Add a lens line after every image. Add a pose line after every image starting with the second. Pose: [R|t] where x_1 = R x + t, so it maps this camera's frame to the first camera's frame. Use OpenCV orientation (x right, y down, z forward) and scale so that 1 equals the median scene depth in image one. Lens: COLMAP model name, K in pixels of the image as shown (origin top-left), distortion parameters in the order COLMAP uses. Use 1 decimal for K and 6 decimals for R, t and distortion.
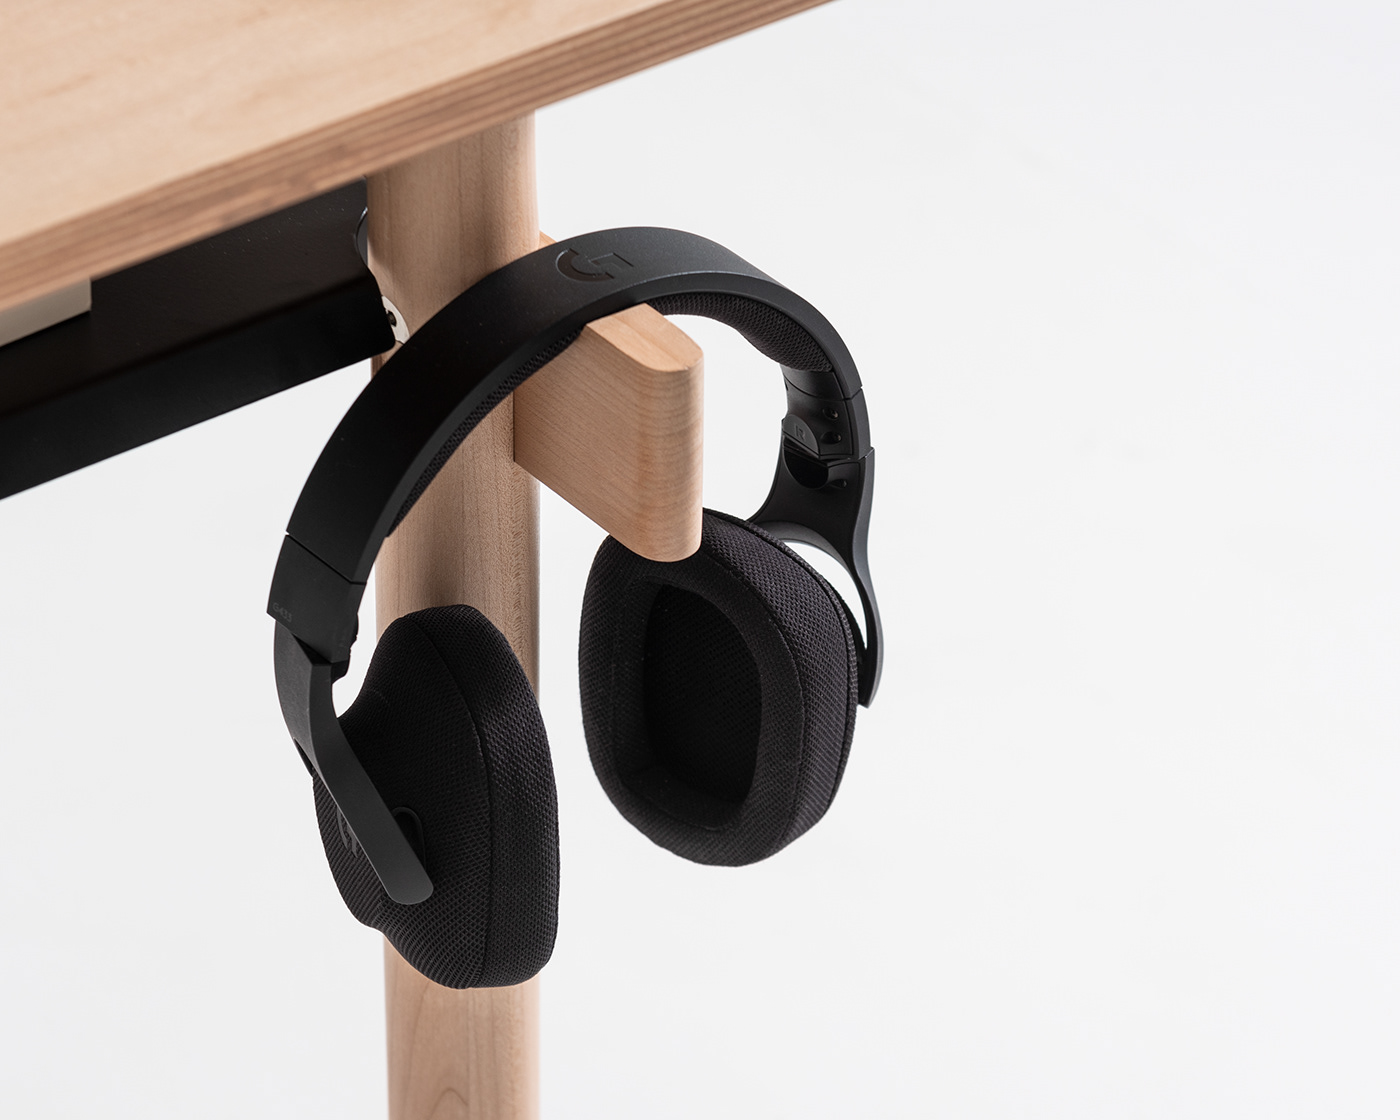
lens RADIAL K [[5041.2, 0, 695.4], [0, 5041.2, 557.7], [0, 0, 1]] dist [0.023610, 0.000000]
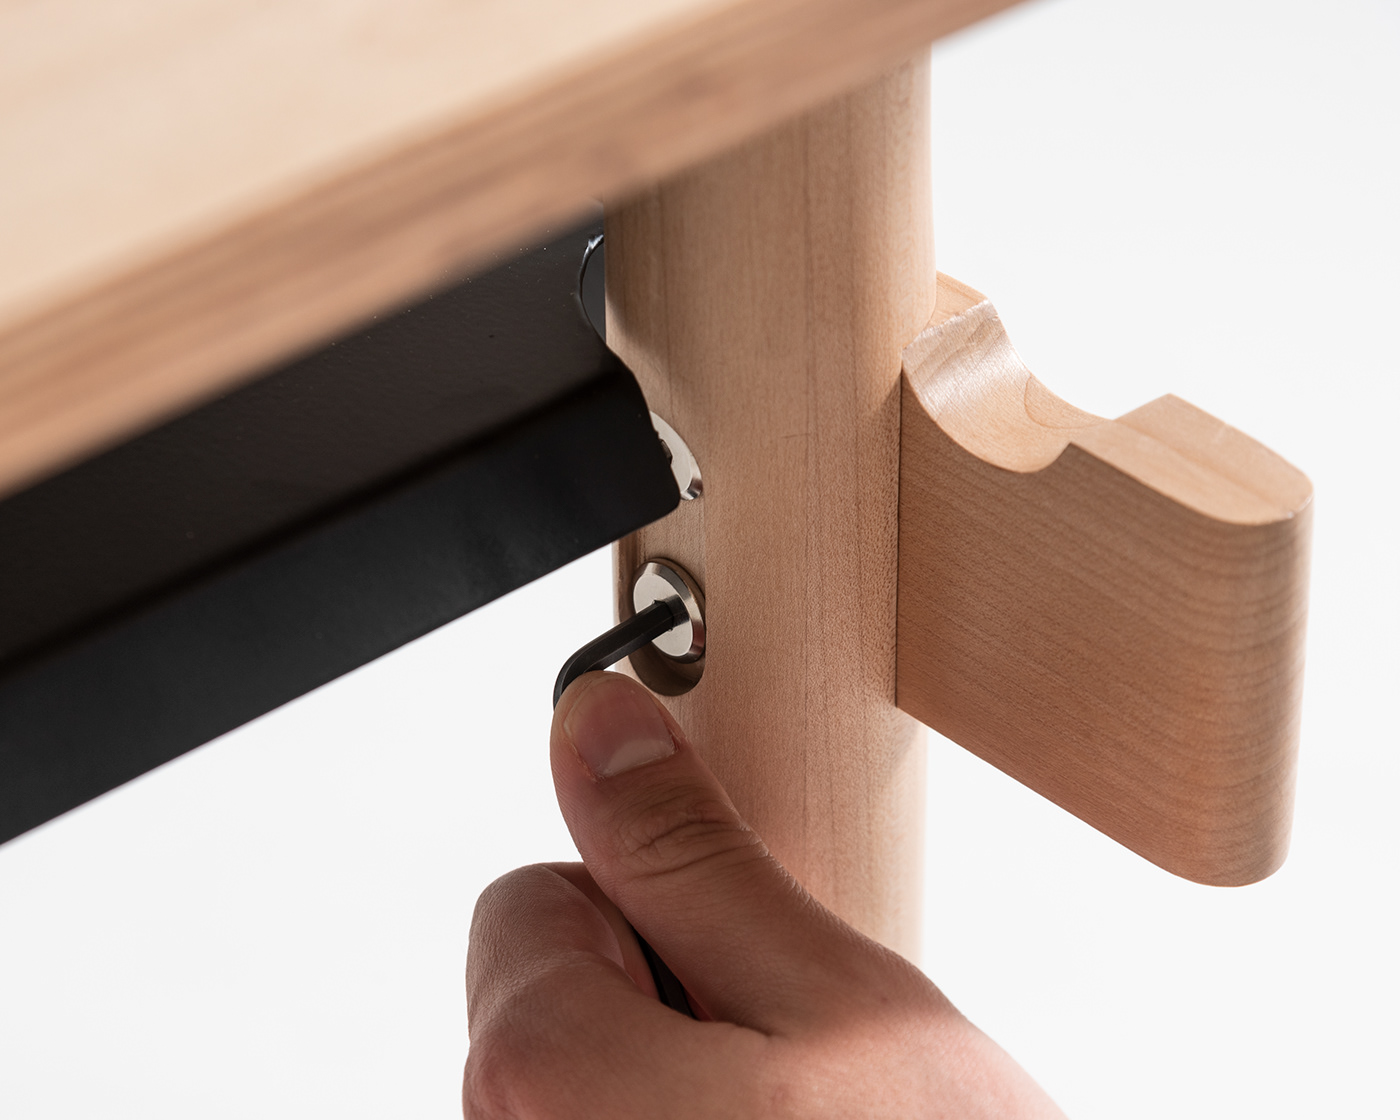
lens RADIAL K [[5041.2, 0, 705.2], [0, 5041.2, 563.7], [0, 0, 1]] dist [0.023610, 0.000000]
pose [[0.997295, -0.062585, 0.038553, -0.078692], [0.063210, 0.997884, -0.015210, -0.028477], [-0.037519, 0.017606, 0.999141, 0.494406]]
